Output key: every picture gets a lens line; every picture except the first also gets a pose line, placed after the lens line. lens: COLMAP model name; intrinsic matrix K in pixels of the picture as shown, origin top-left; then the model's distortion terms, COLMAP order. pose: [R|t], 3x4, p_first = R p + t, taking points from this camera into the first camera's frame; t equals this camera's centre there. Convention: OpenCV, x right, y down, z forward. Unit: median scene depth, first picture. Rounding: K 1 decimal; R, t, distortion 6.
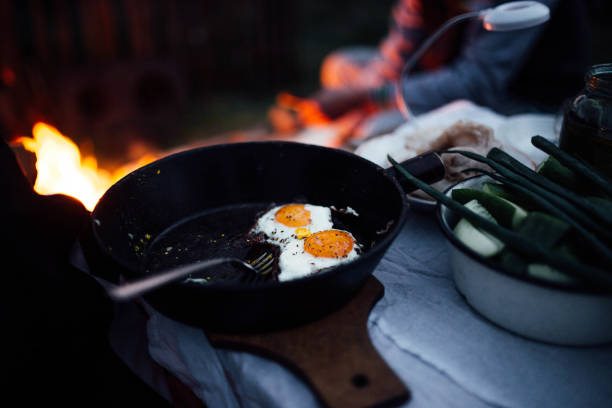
lens RADIAL K [[625.2, 0, 306.0], [0, 625.2, 204.0], [0, 0, 1]] dist [-0.050811, 0.000922]
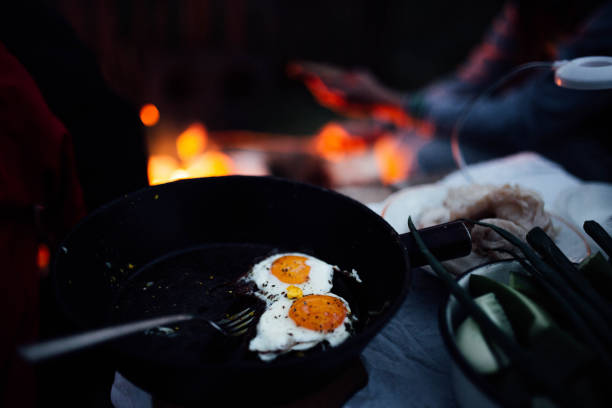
lens RADIAL K [[625.2, 0, 306.0], [0, 625.2, 204.0], [0, 0, 1]] dist [-0.050811, 0.000922]
pose [[0.978665, 0.152187, -0.138039, 0.113312], [-0.151751, 0.988323, 0.013740, -0.091160], [0.138518, 0.007500, 0.990331, 0.125155]]
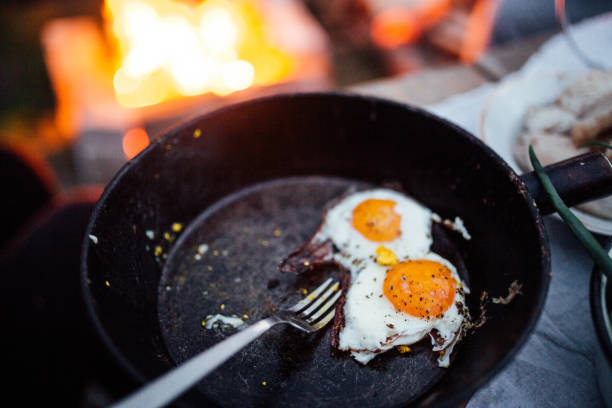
lens RADIAL K [[625.2, 0, 306.0], [0, 625.2, 204.0], [0, 0, 1]] dist [-0.050811, 0.000922]
pose [[0.980968, 0.133177, -0.141303, -0.001869], [-0.082722, 0.945016, 0.316388, -0.222355], [0.175669, -0.298677, 0.938047, 0.341500]]
